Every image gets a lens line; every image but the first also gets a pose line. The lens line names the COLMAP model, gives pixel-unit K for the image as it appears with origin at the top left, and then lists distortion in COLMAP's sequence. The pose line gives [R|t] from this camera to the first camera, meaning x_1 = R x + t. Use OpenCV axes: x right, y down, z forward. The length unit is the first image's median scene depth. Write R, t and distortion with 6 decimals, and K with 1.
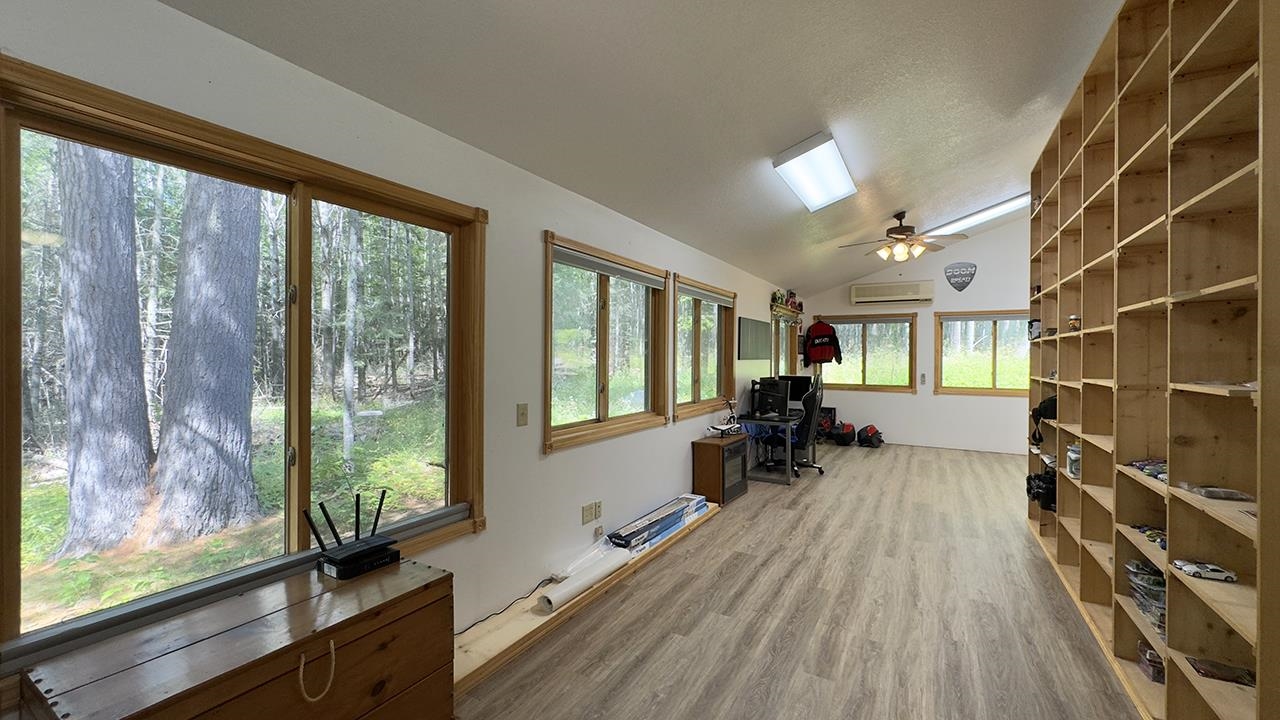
lens RADIAL K [[507.7, 0, 641.5], [0, 507.7, 358.8], [0, 0, 1]] dist [-0.001479, -0.000085]
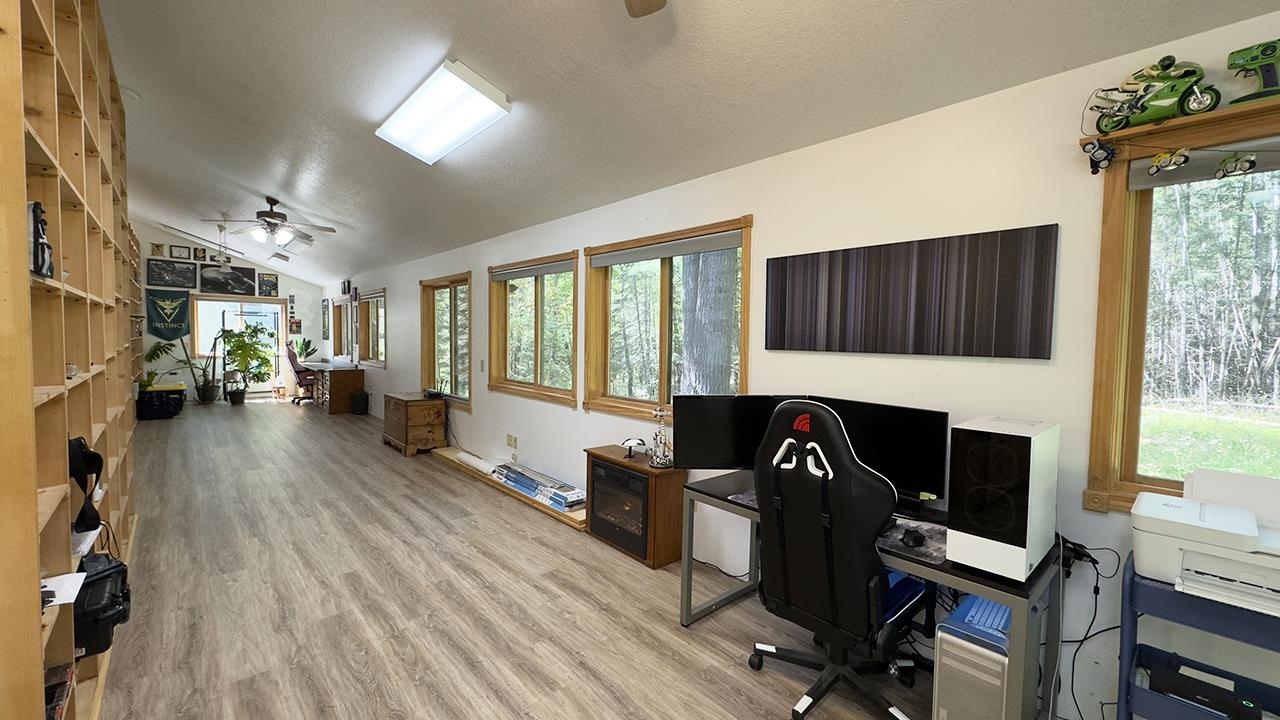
lens RADIAL K [[507.7, 0, 641.5], [0, 507.7, 358.8], [0, 0, 1]] dist [-0.001479, -0.000085]
pose [[-0.307470, 0.030126, -0.951081, 1.151263], [-0.022956, 0.998973, 0.039064, -0.007679], [0.951281, 0.033844, -0.306463, 1.739261]]
